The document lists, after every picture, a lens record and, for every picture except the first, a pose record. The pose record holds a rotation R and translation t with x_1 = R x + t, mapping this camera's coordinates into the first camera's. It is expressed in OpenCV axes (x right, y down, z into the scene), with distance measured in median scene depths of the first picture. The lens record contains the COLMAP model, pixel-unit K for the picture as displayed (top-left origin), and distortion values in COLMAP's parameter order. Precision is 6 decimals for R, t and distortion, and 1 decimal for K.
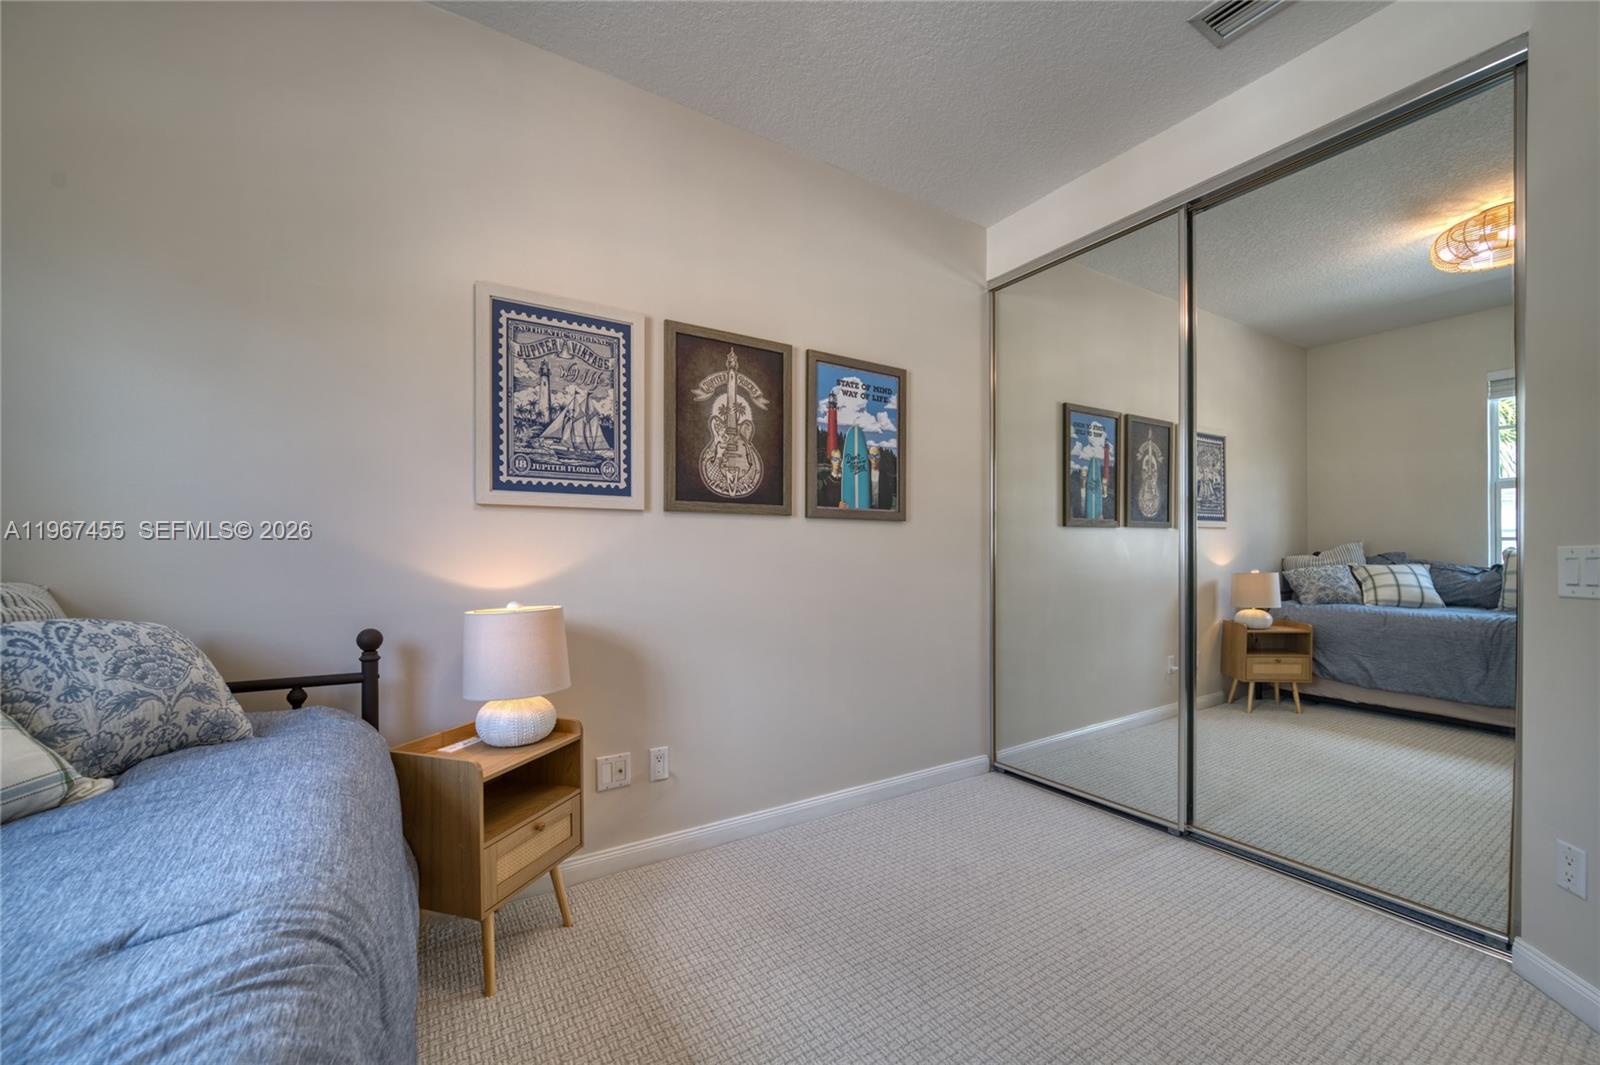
lens RADIAL K [[637.9, 0, 805.5], [0, 637.9, 556.4], [0, 0, 1]] dist [0.001676, 0.002029]
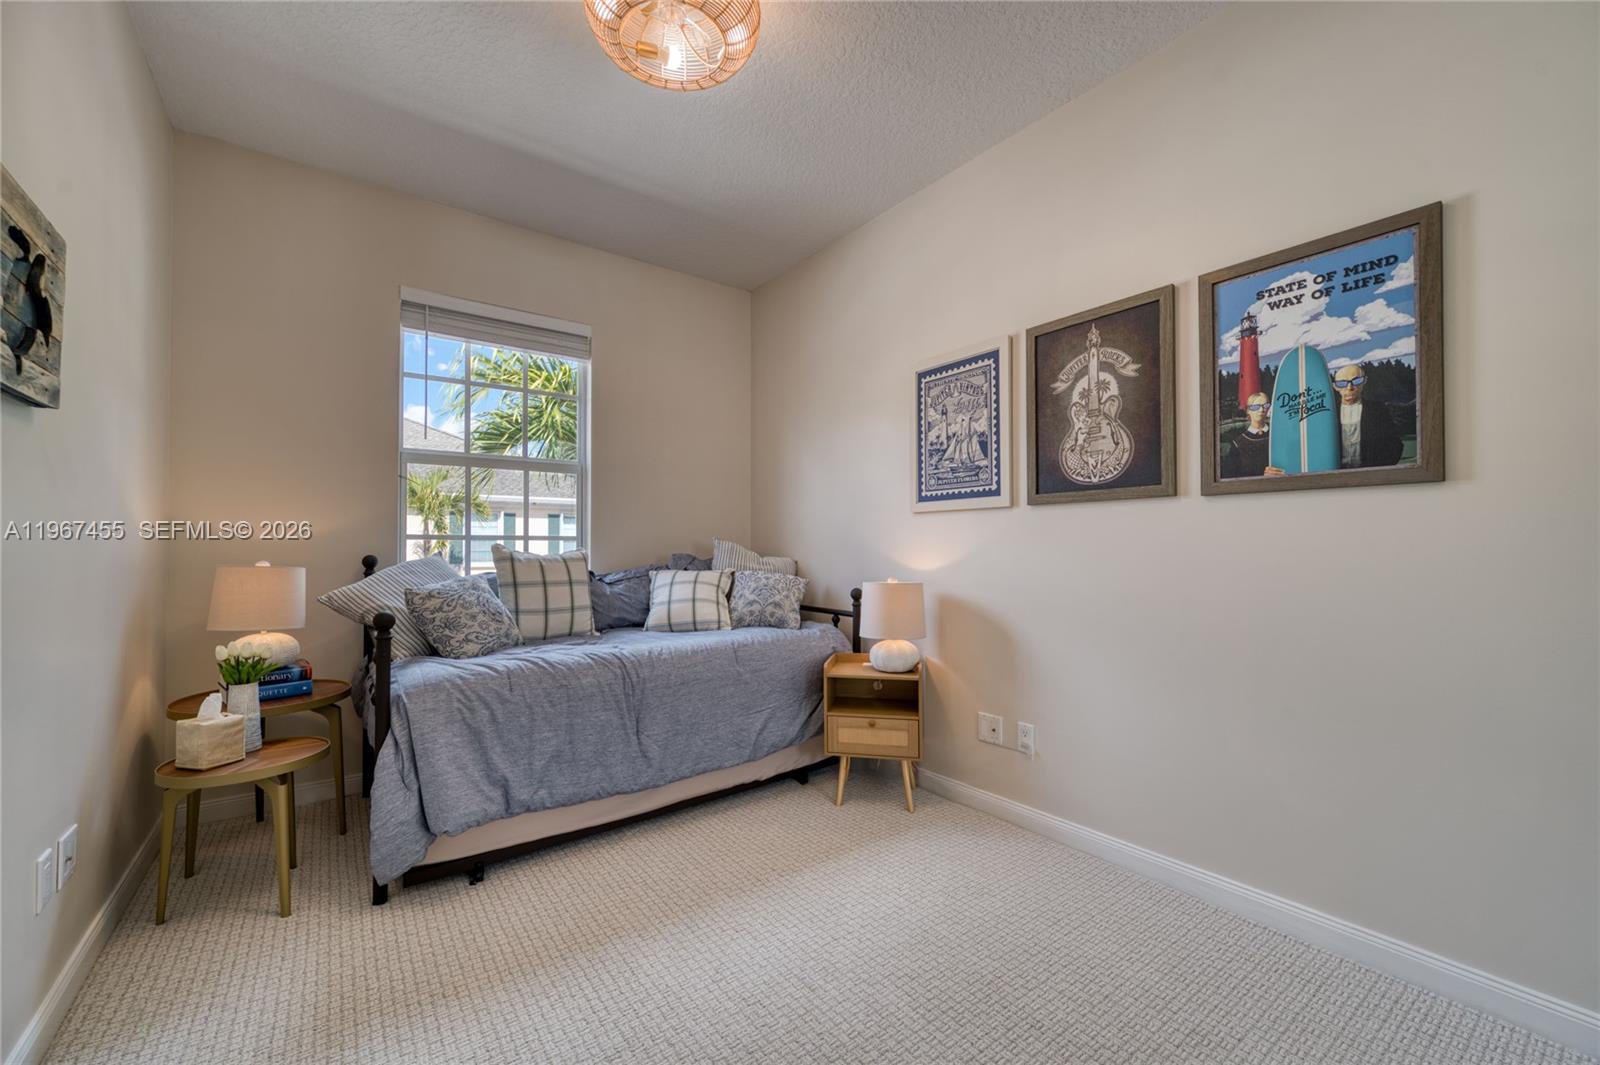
lens RADIAL K [[637.9, 0, 800.7], [0, 637.9, 539.3], [0, 0, 1]] dist [0.001676, 0.002029]
pose [[0.079692, -0.015676, -0.996696, 0.782387], [-0.001167, 0.999874, -0.015819, 0.003715], [0.996819, 0.002424, 0.079663, 0.500900]]
